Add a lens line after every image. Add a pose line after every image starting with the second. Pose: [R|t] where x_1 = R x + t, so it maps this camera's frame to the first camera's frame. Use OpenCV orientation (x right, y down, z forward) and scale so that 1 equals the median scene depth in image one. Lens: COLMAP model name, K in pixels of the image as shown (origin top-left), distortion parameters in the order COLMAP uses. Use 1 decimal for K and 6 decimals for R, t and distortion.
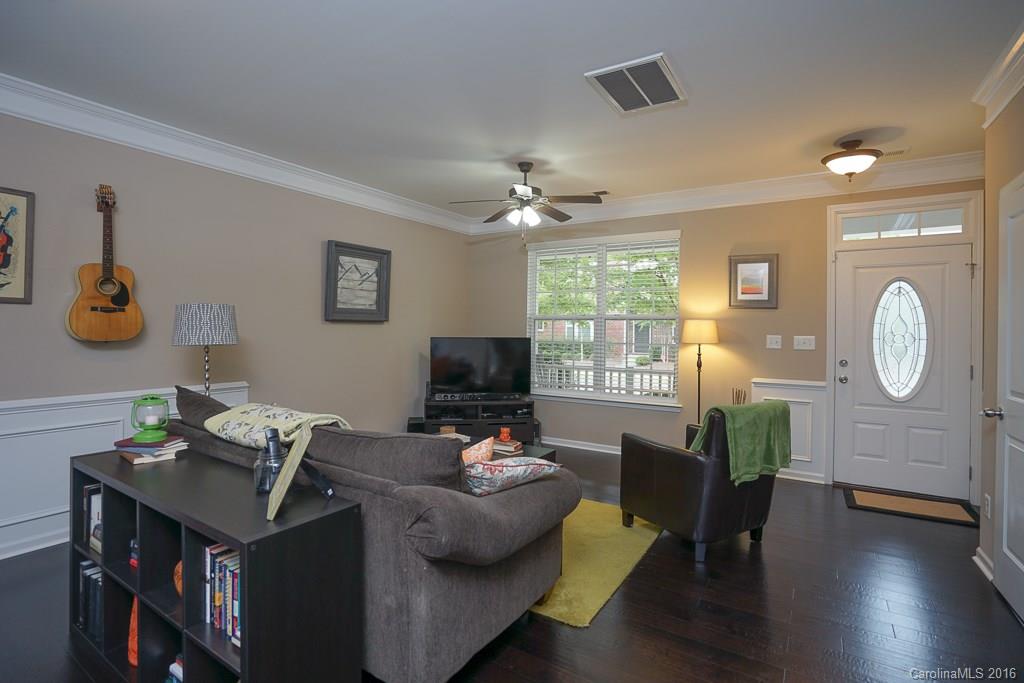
lens RADIAL K [[482.9, 0, 516.9], [0, 482.9, 323.9], [0, 0, 1]] dist [-0.062354, 0.024685]
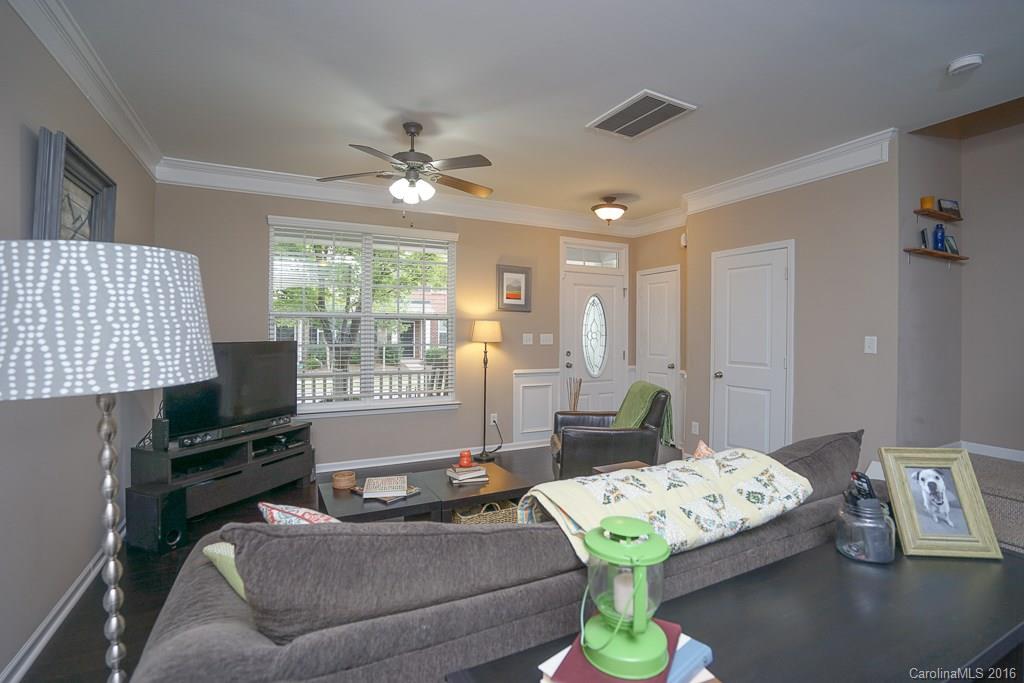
lens RADIAL K [[480.1, 0, 512.0], [0, 480.1, 341.5], [0, 0, 1]] dist [-0.041271, -0.000073]
pose [[0.503230, -0.025469, 0.863777, -0.555150], [-0.007786, 0.999391, 0.034004, 0.001958], [-0.864117, -0.023837, 0.502725, 0.411574]]
